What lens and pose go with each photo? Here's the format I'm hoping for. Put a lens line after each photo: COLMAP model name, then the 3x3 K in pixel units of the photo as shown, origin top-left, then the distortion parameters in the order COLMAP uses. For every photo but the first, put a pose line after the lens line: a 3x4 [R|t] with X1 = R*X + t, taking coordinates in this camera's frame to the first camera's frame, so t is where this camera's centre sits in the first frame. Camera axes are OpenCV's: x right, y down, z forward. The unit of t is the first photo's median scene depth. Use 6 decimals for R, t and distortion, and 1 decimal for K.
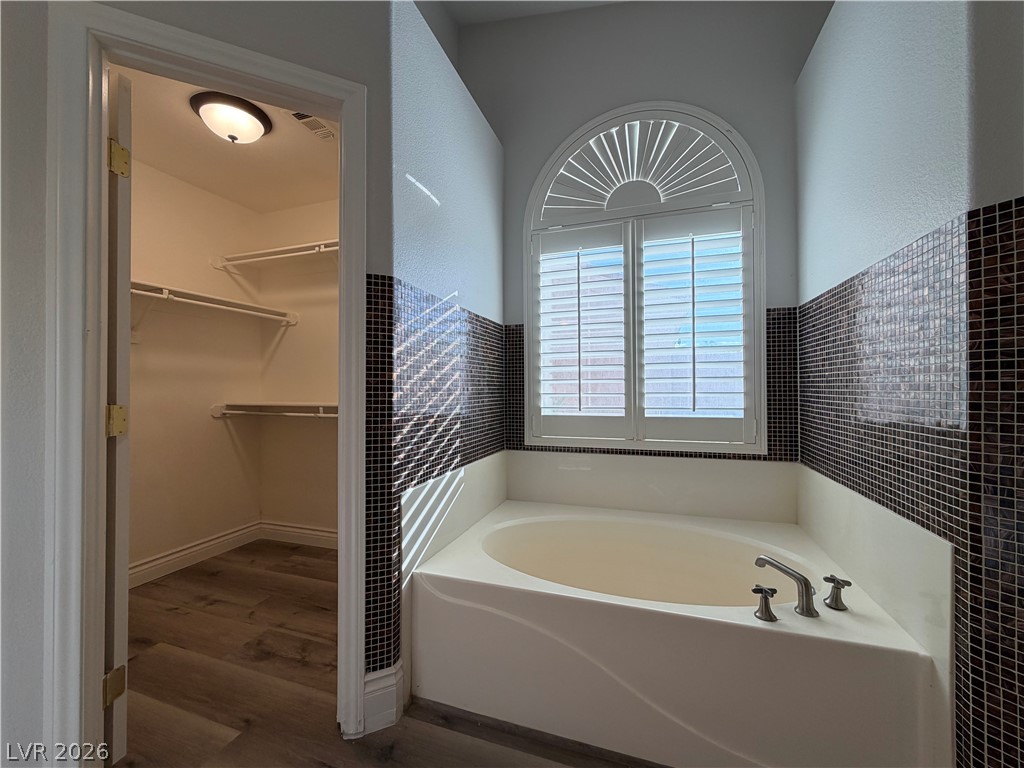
lens RADIAL K [[408.4, 0, 511.6], [0, 408.4, 385.8], [0, 0, 1]] dist [-0.001088, 0.000249]
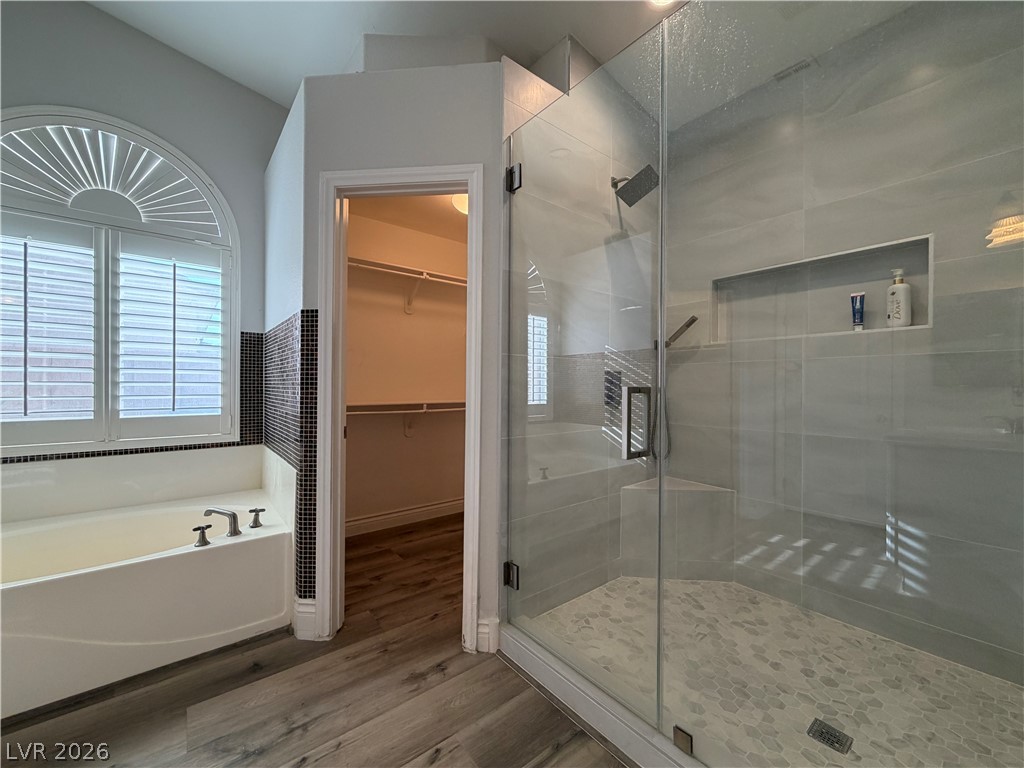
lens RADIAL K [[408.4, 0, 511.6], [0, 408.4, 385.8], [0, 0, 1]] dist [-0.001088, 0.000249]
pose [[0.528832, 0.008385, 0.848685, -0.037118], [-0.012817, 0.999916, -0.001893, -0.020452], [-0.848630, -0.009877, 0.528895, -0.449054]]
